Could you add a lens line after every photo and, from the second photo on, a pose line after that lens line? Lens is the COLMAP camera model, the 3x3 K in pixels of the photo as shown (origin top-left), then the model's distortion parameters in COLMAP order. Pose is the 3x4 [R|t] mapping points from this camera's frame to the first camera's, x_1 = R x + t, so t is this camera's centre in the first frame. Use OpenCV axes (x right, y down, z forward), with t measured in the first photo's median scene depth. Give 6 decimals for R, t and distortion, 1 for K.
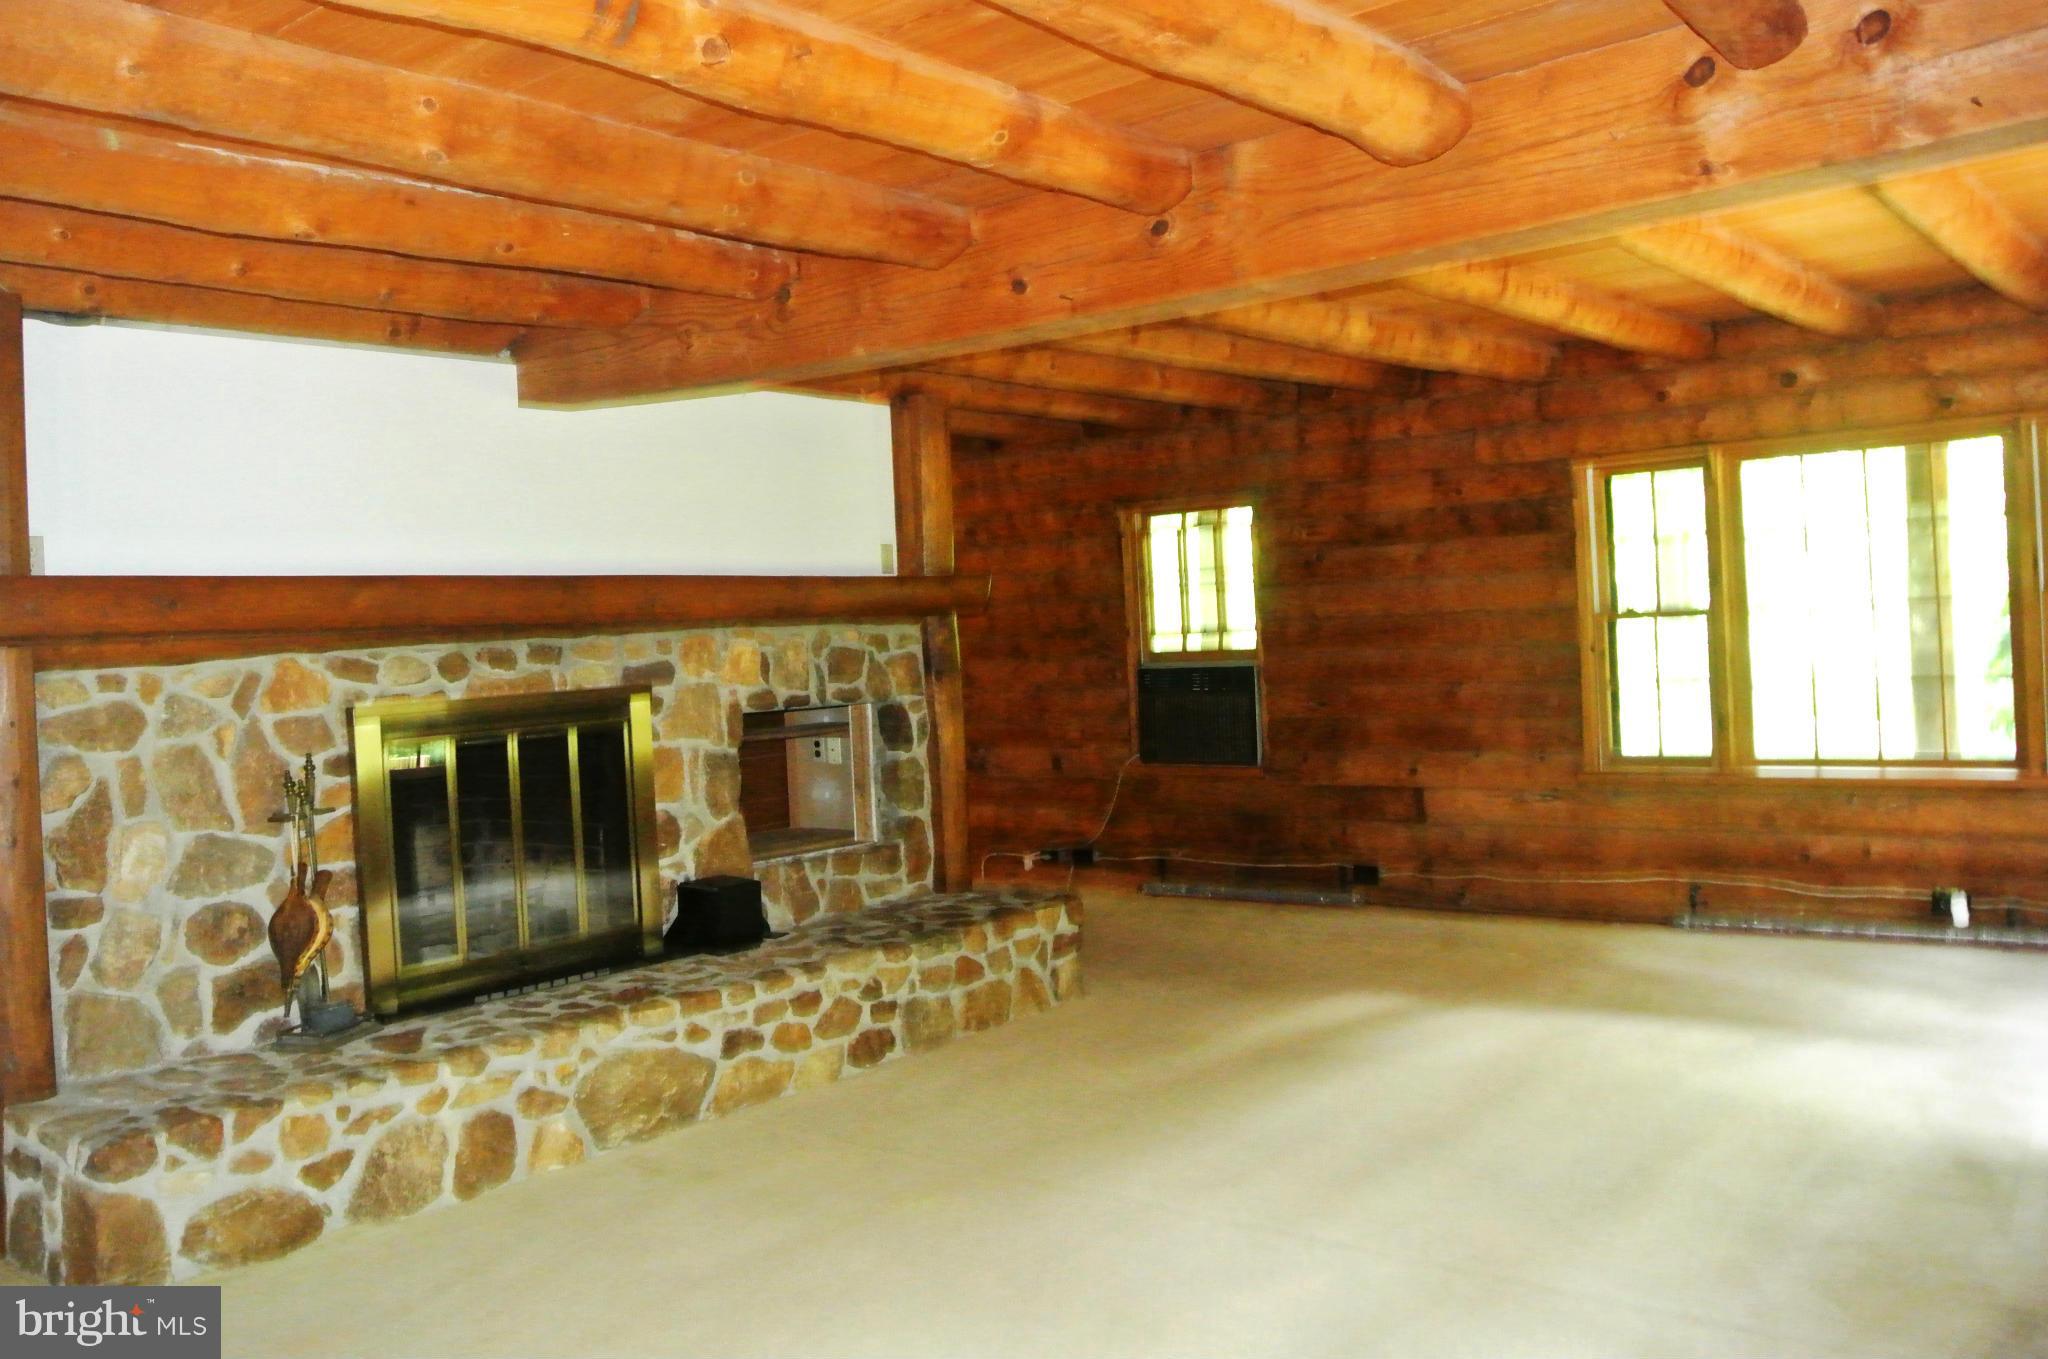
lens RADIAL K [[1665.2, 0, 1024.0], [0, 1665.2, 679.5], [0, 0, 1]] dist [-0.066447, -0.000175]
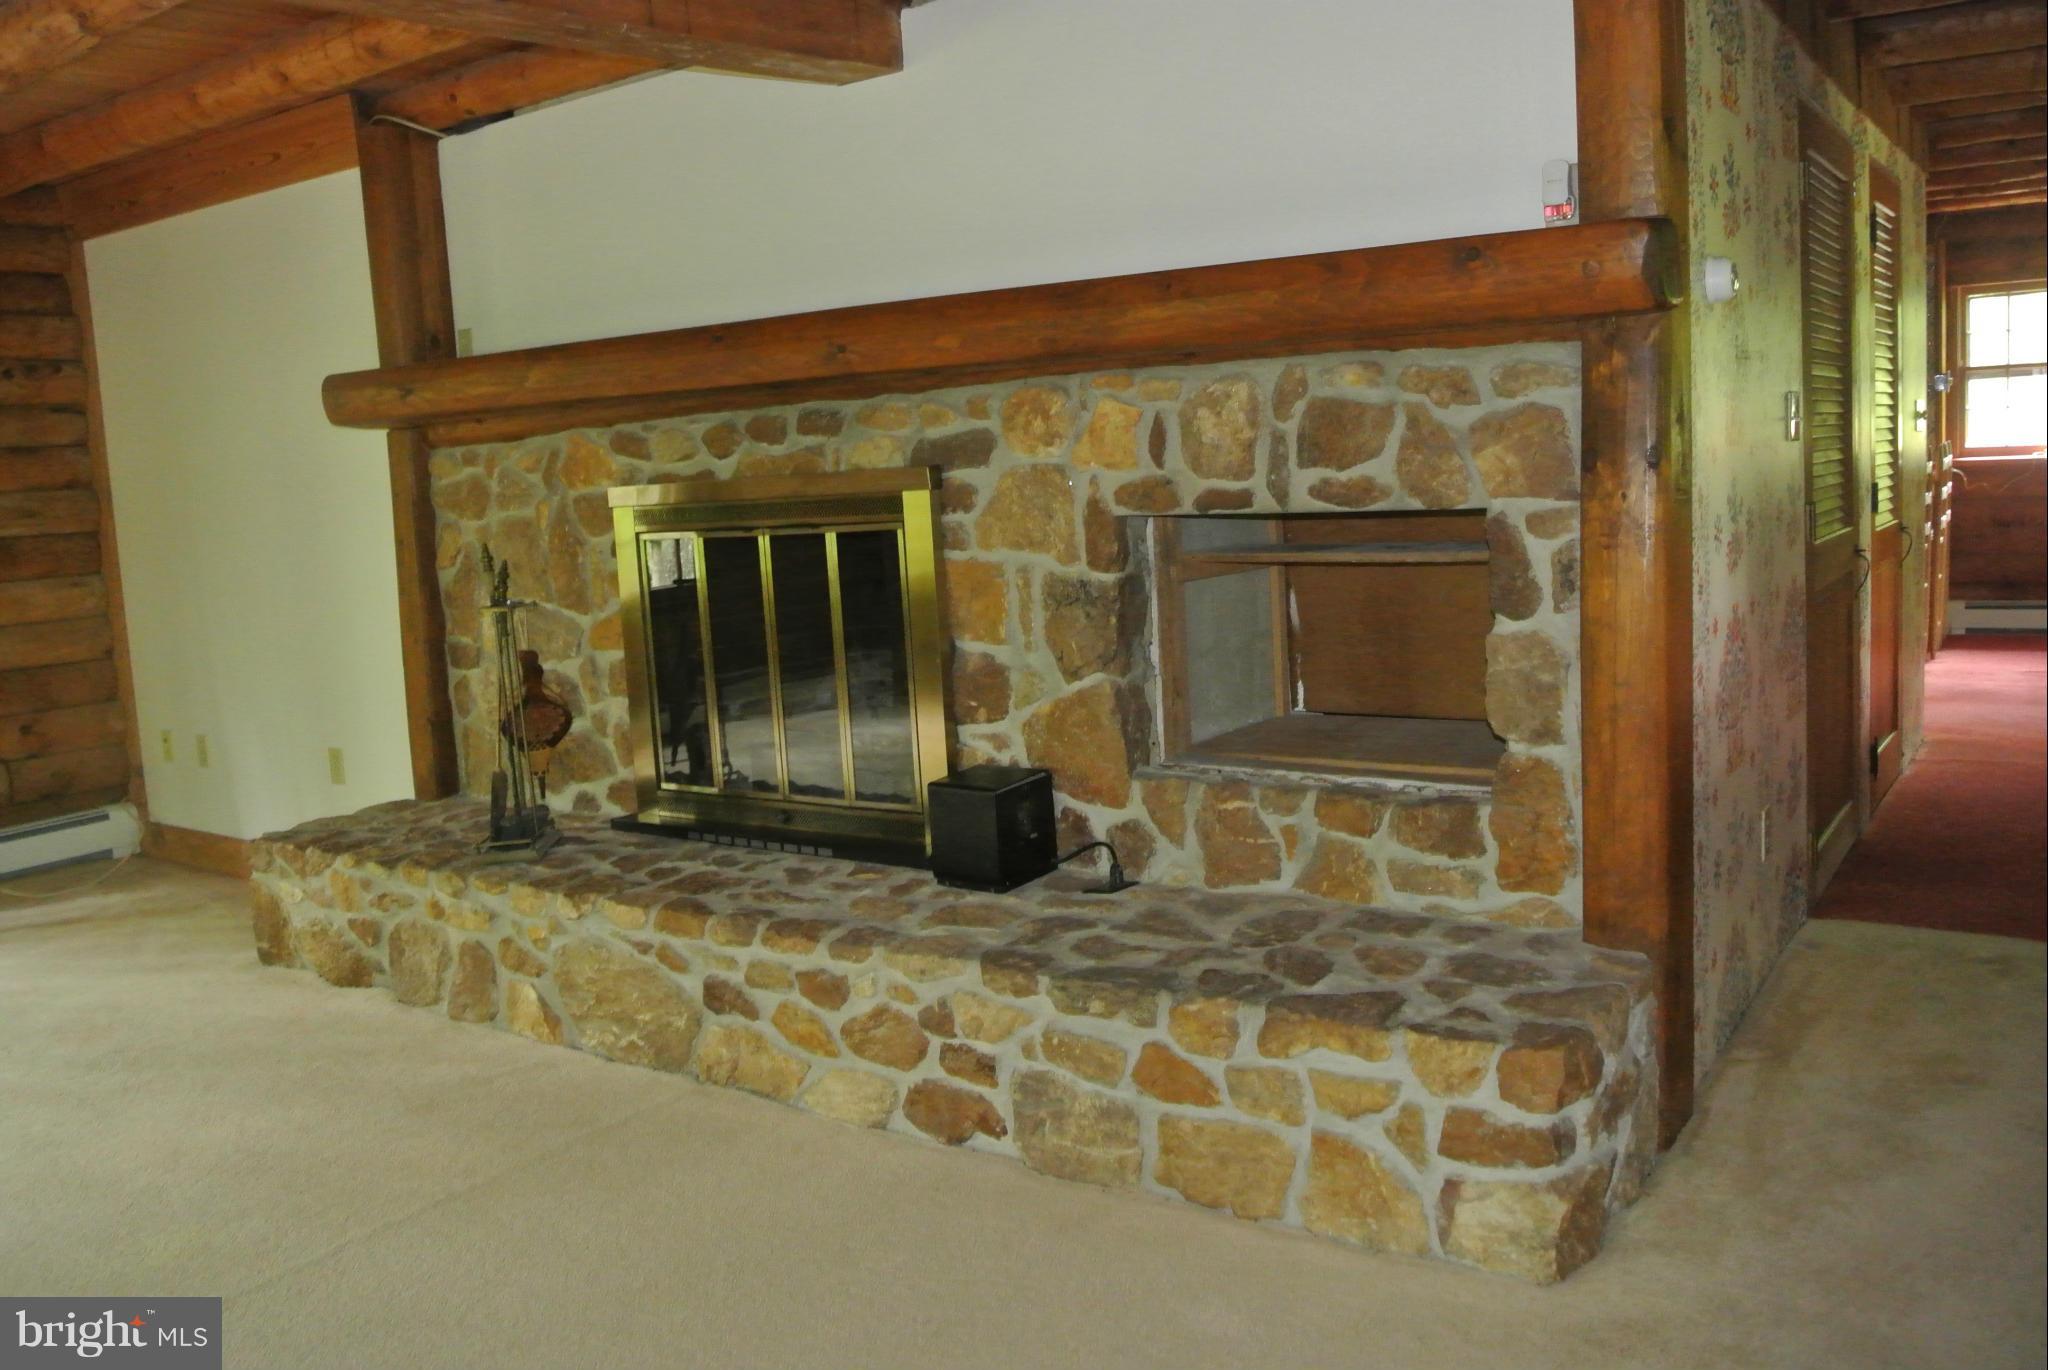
lens RADIAL K [[1635.8, 0, 1024.7], [0, 1635.8, 643.1], [0, 0, 1]] dist [-0.058355, 0.000100]
pose [[0.073266, 0.151082, -0.985802, 0.435857], [0.019967, 0.988039, 0.152908, -0.026462], [0.997113, -0.030886, 0.069373, 0.971349]]
